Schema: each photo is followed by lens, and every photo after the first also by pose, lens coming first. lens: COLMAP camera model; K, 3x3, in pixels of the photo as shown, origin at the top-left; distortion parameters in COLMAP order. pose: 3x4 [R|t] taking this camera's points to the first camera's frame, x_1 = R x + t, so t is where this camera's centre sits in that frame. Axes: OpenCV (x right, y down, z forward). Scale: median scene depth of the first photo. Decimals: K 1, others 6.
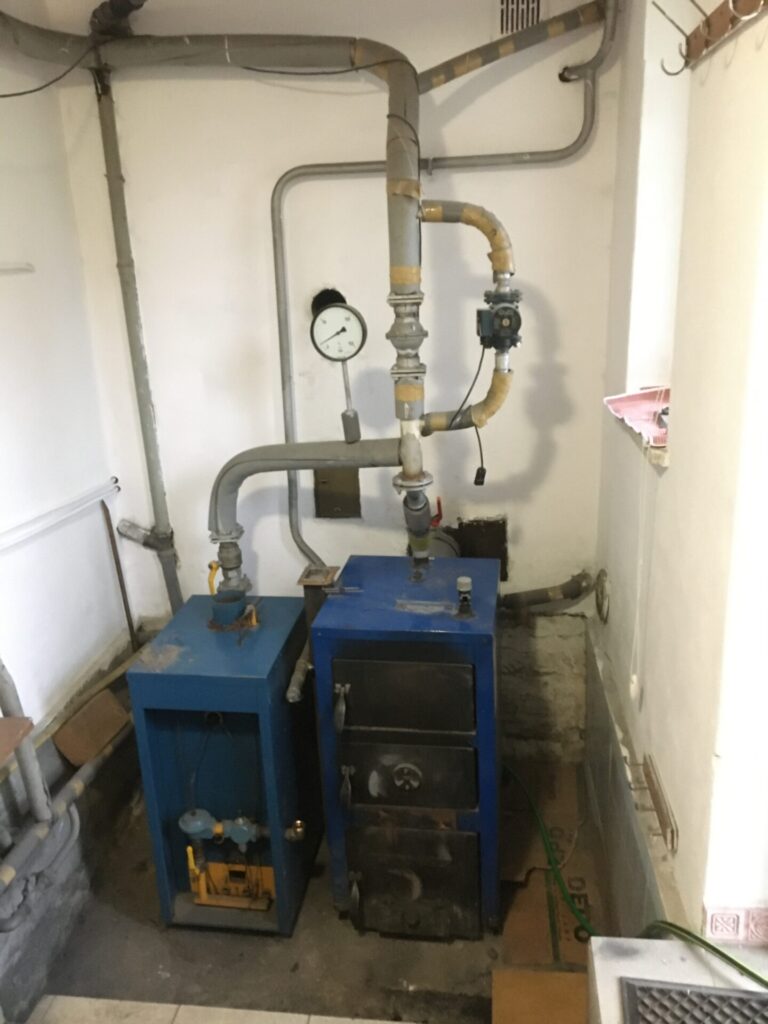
lens RADIAL K [[859.1, 0, 391.5], [0, 859.1, 507.3], [0, 0, 1]] dist [0.083268, -0.122477]
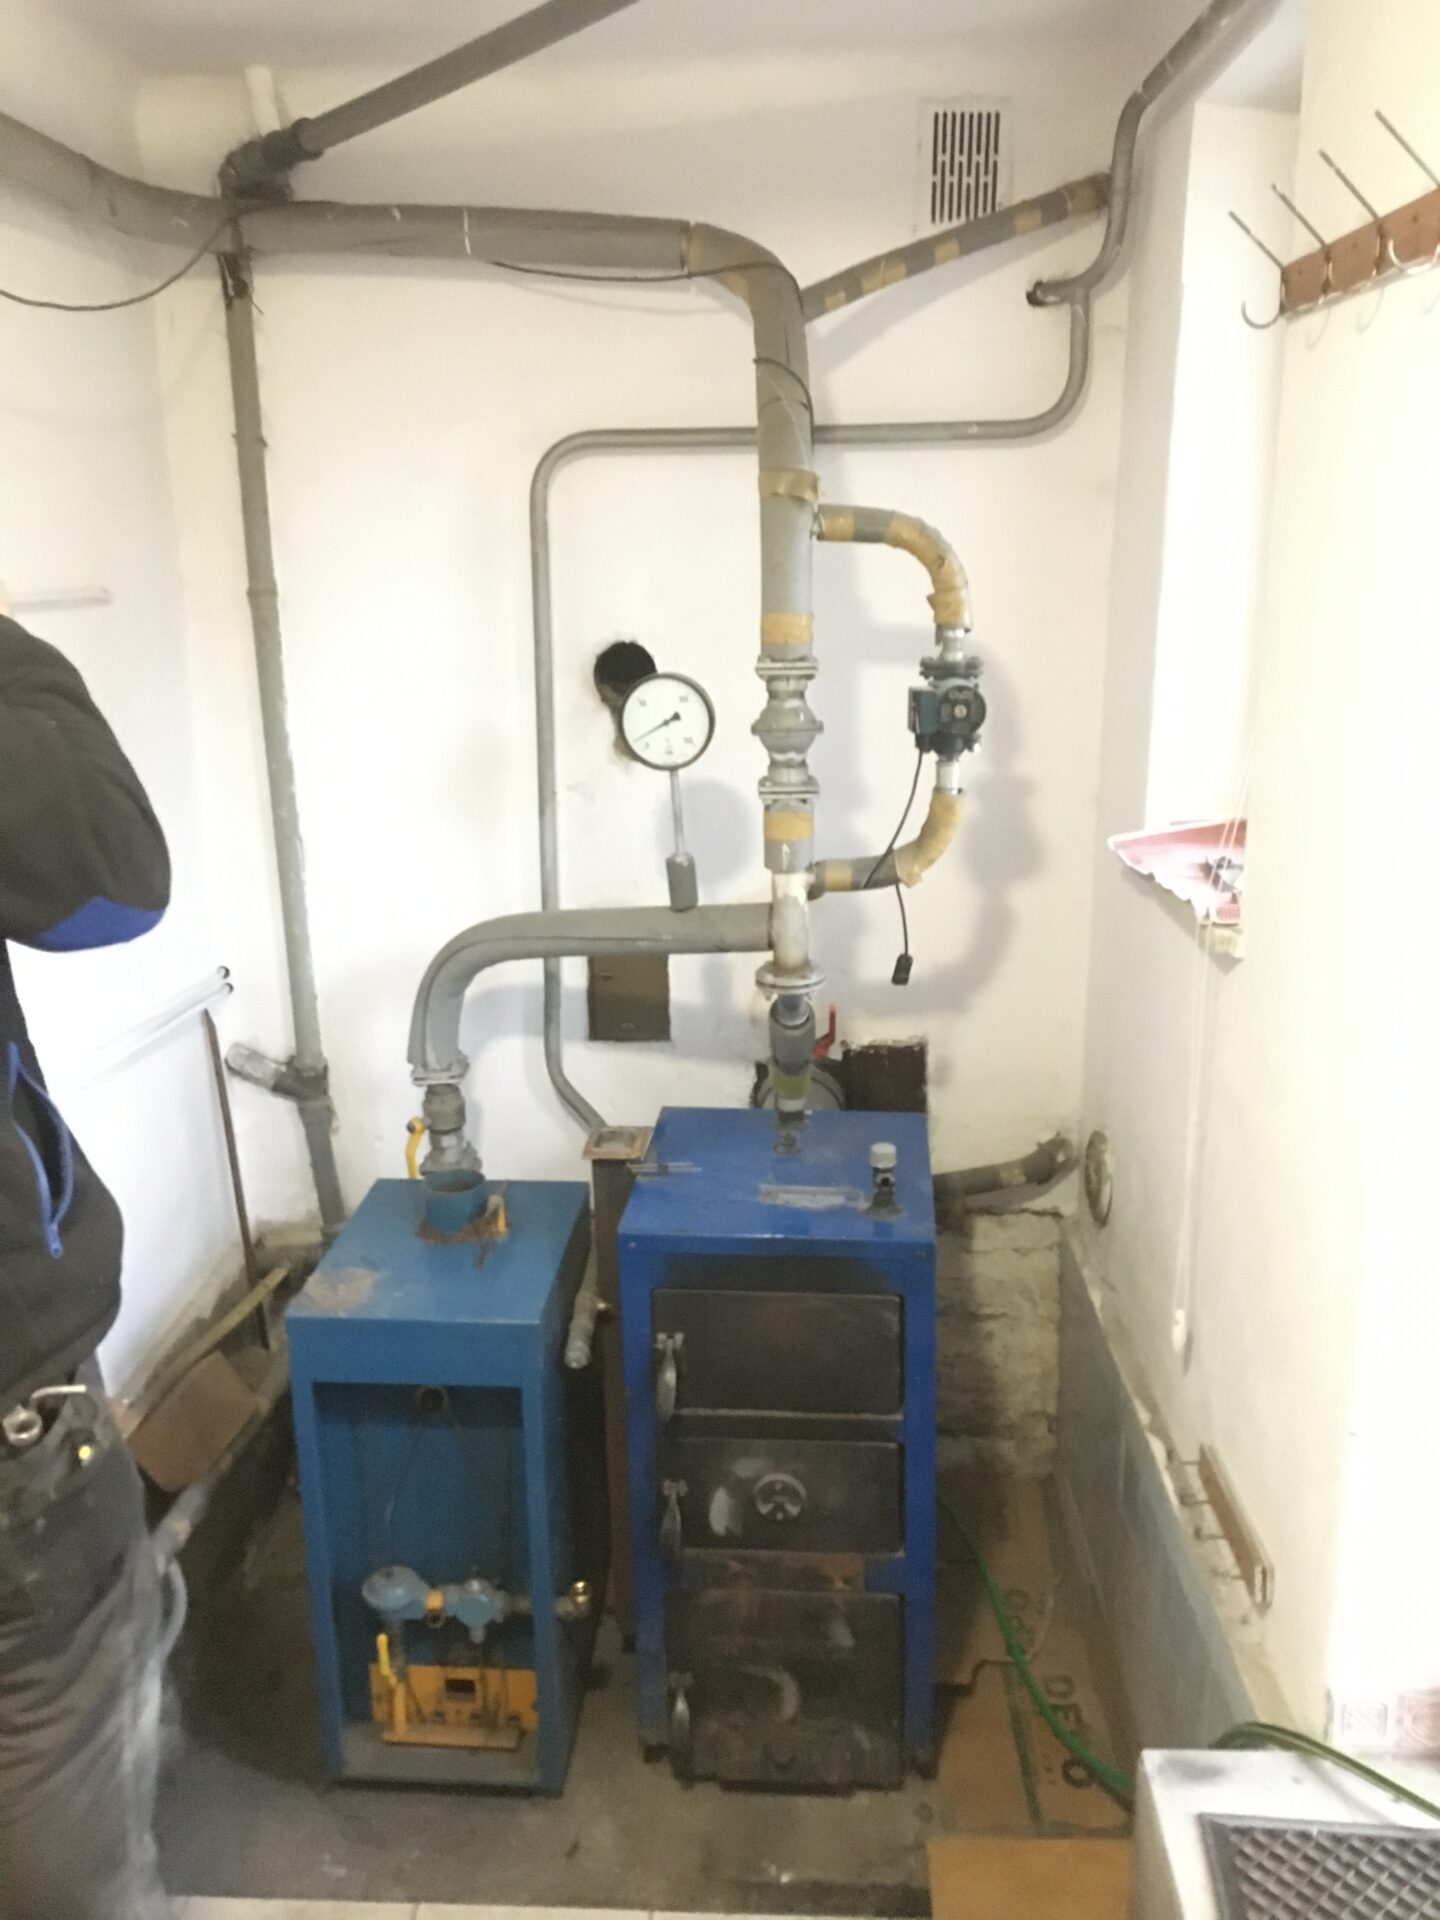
lens RADIAL K [[1610.8, 0, 734.0], [0, 1610.8, 951.2], [0, 0, 1]] dist [0.083268, -0.122477]
pose [[0.997151, 0.005719, 0.075212, -0.091487], [-0.002478, 0.999067, -0.043116, -0.001319], [-0.075389, 0.042807, 0.996235, -0.074977]]
